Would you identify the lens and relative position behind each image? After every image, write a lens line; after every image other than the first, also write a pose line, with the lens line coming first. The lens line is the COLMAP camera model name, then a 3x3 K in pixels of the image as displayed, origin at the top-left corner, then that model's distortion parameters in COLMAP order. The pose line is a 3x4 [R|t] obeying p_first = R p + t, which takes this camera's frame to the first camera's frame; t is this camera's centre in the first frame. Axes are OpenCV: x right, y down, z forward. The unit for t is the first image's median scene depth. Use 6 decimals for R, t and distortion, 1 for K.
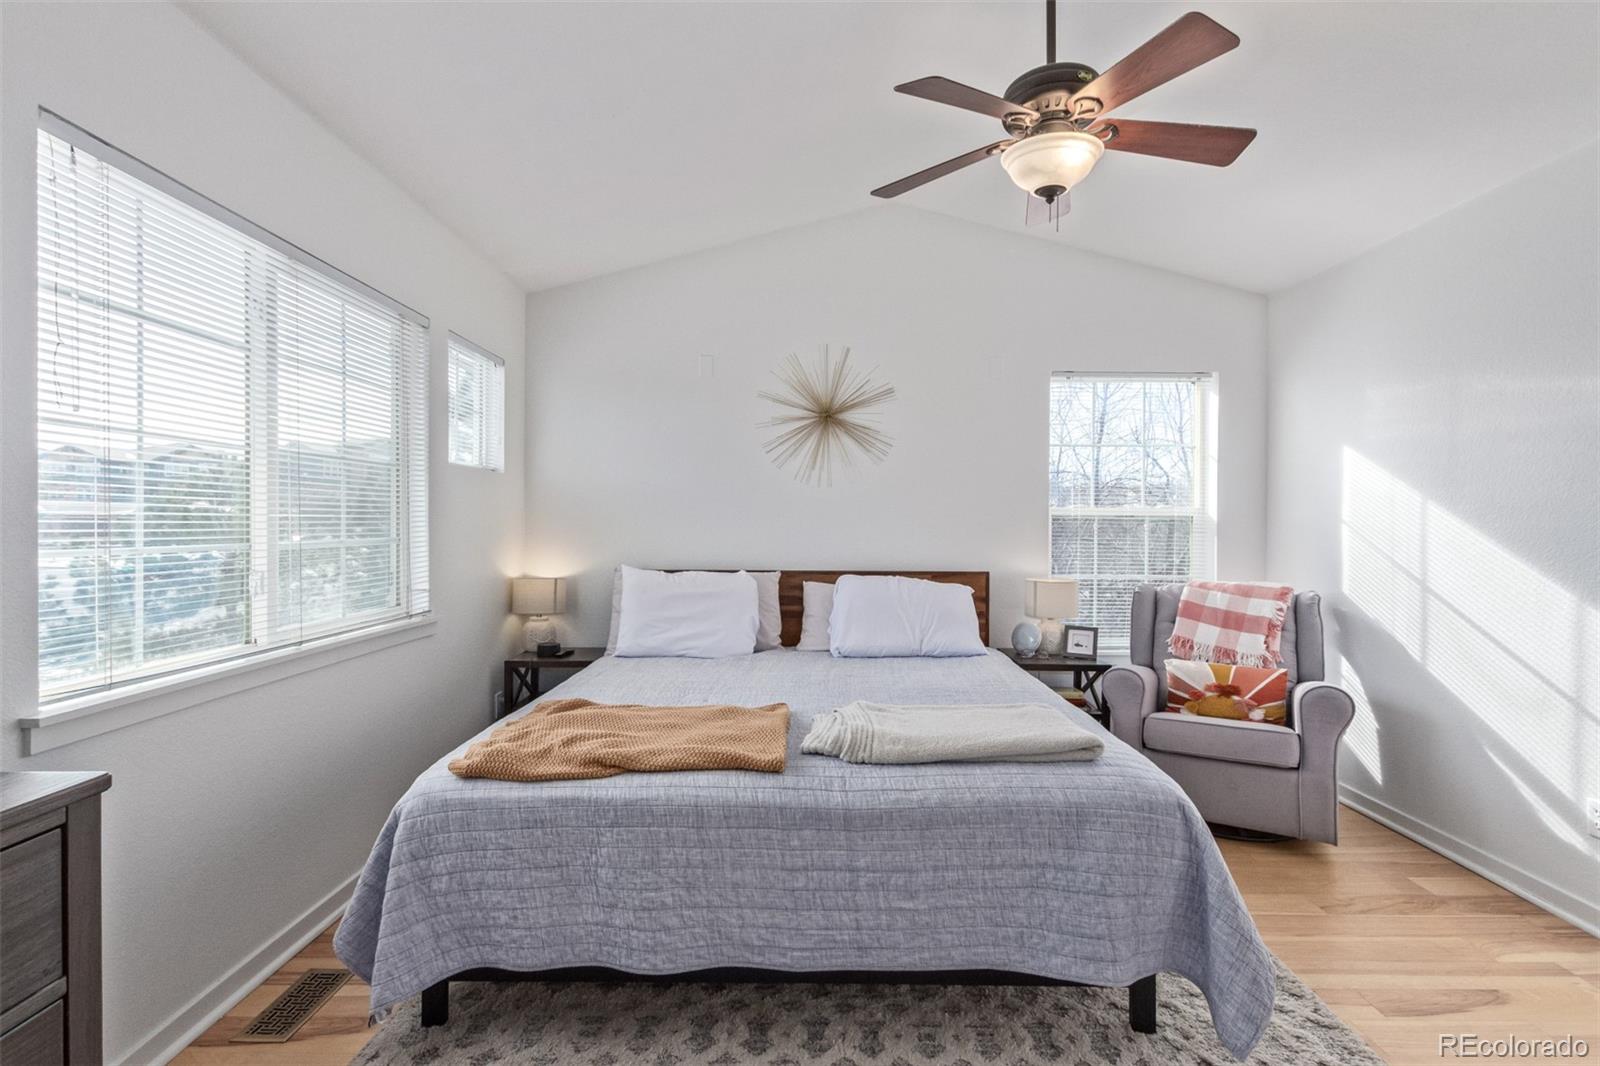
lens RADIAL K [[737.8, 0, 809.8], [0, 737.8, 530.8], [0, 0, 1]] dist [0.010220, -0.003666]
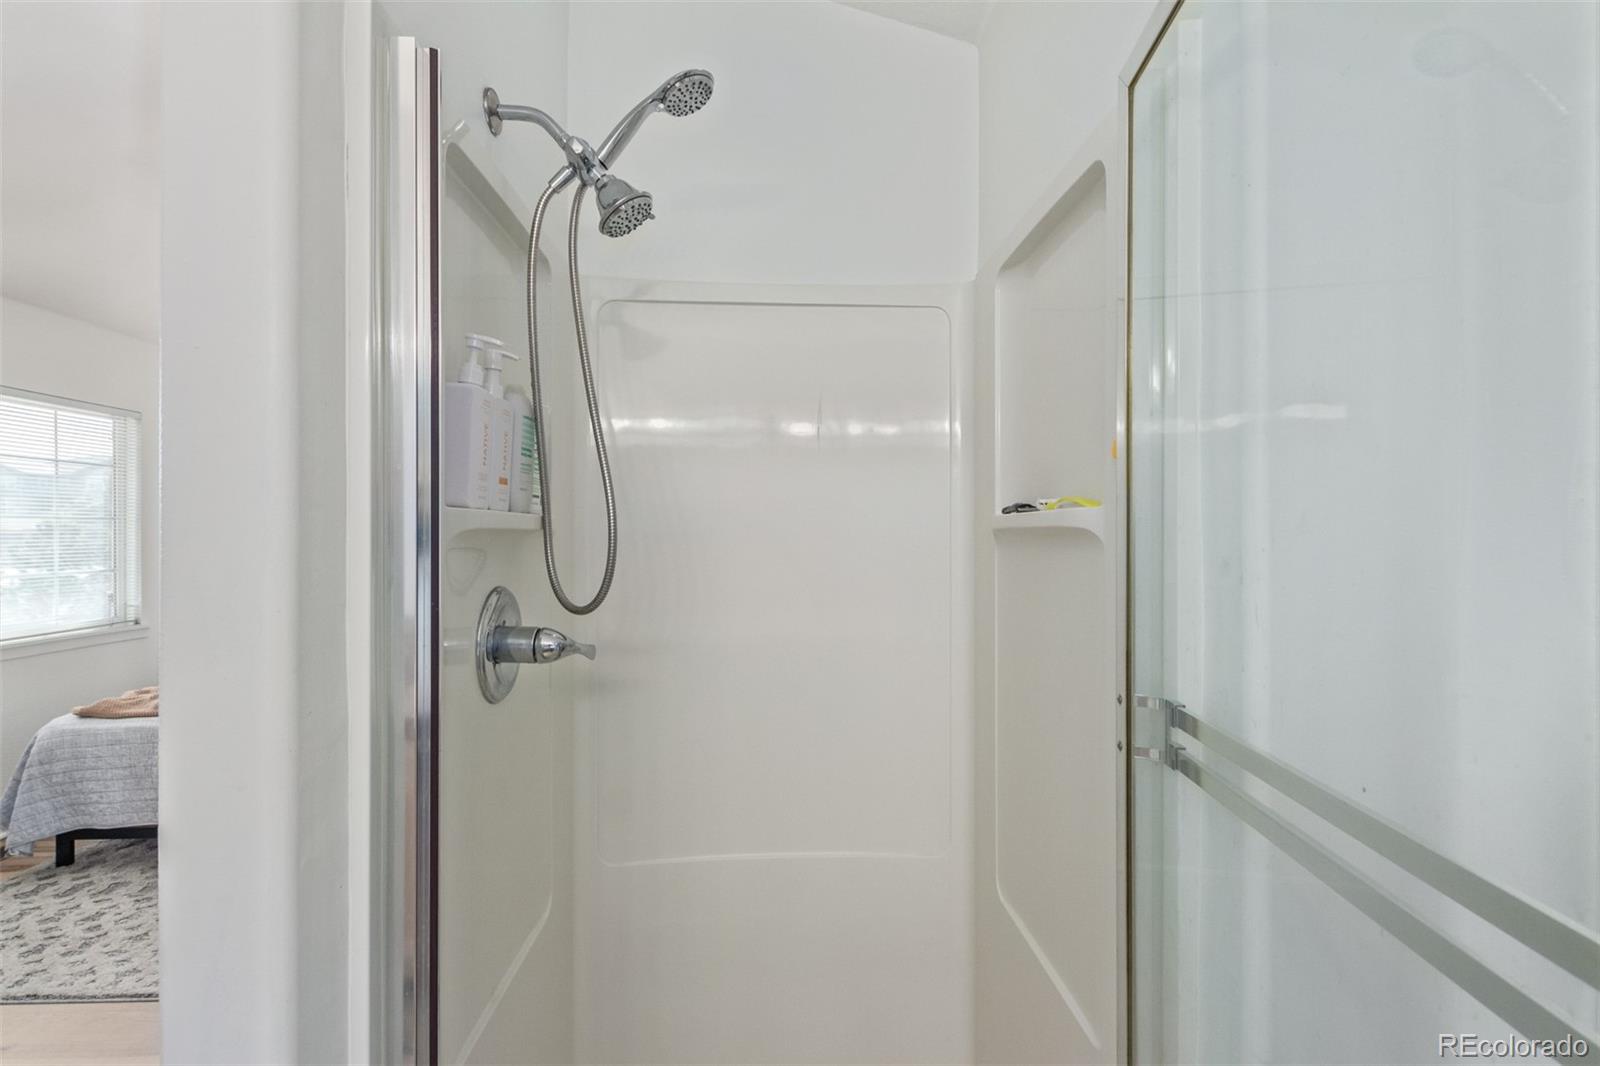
lens RADIAL K [[737.8, 0, 803.8], [0, 737.8, 533.8], [0, 0, 1]] dist [0.010220, -0.003666]
pose [[0.999171, -0.003451, 0.040553, 0.917747], [0.003853, 0.999944, -0.009853, -0.050182], [-0.040517, 0.010001, 0.999129, -0.625455]]
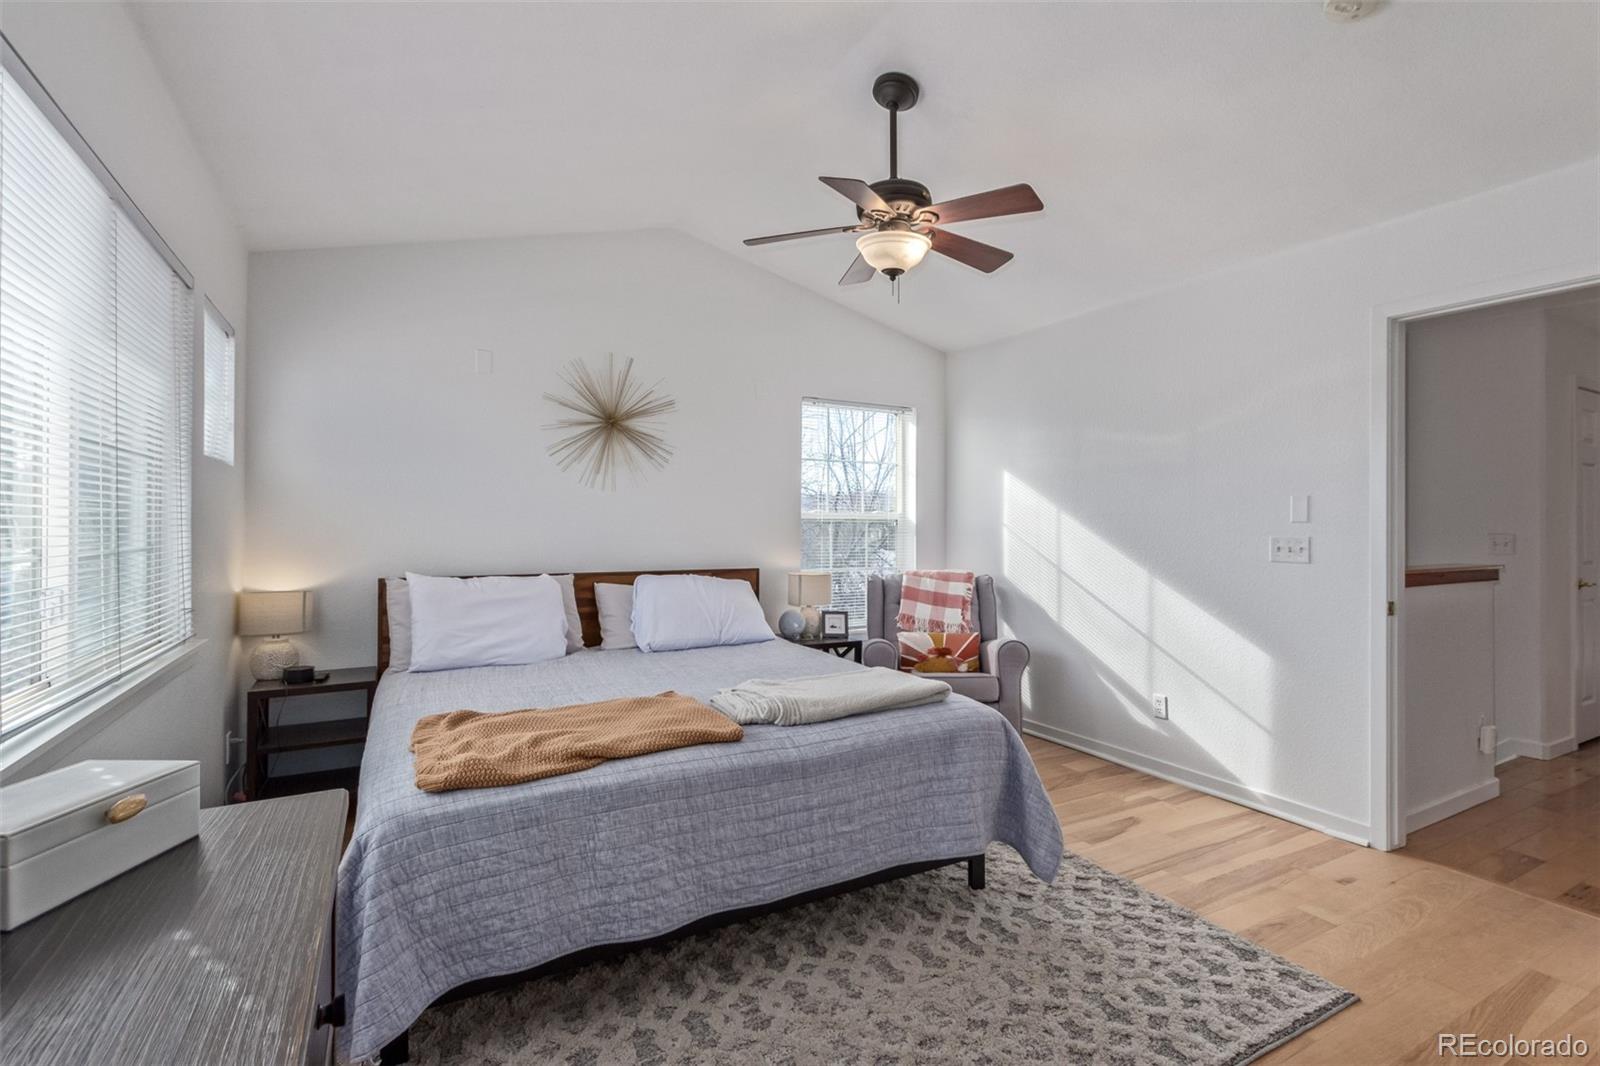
lens RADIAL K [[737.8, 0, 808.9], [0, 737.8, 526.4], [0, 0, 1]] dist [0.010220, -0.003666]
pose [[0.875869, -0.001731, 0.482545, -0.419898], [0.005526, 0.999964, -0.006442, -0.002677], [-0.482517, 0.008308, 0.875847, -0.063712]]
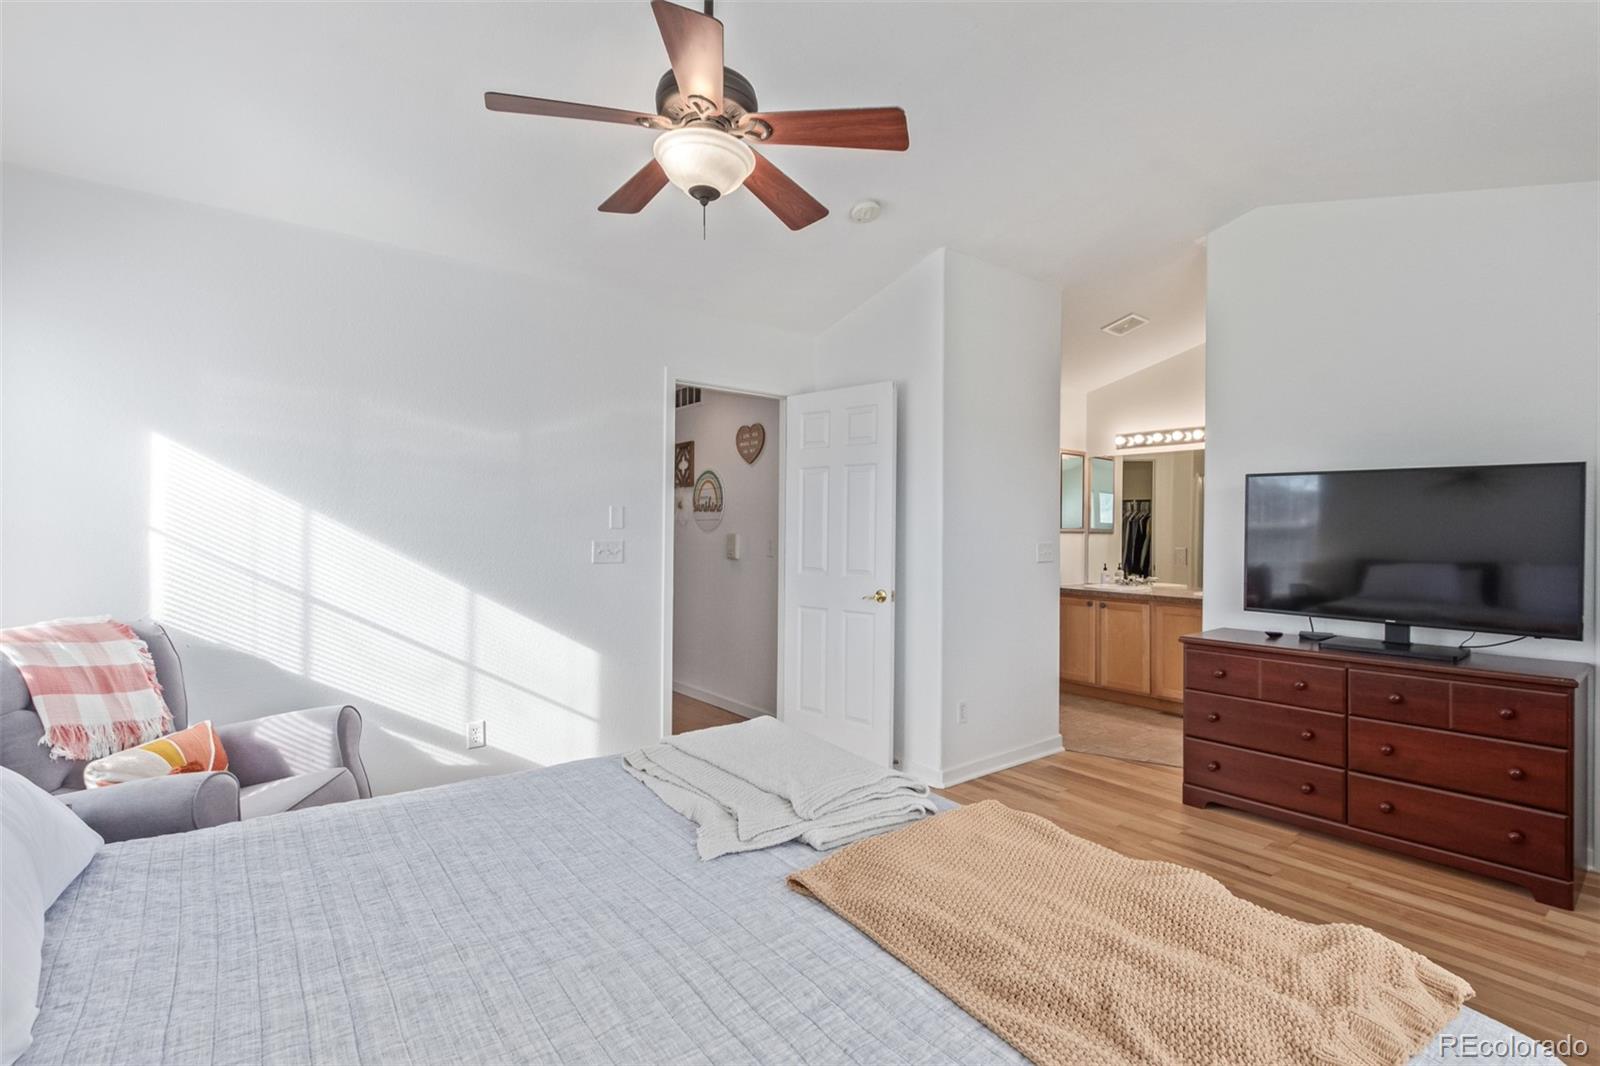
lens RADIAL K [[737.8, 0, 812.8], [0, 737.8, 532.5], [0, 0, 1]] dist [0.010220, -0.003666]
pose [[-0.607377, 0.005311, 0.794396, -0.513331], [0.011805, 0.999928, 0.002341, -0.004638], [-0.794326, 0.010800, -0.607396, 1.426343]]
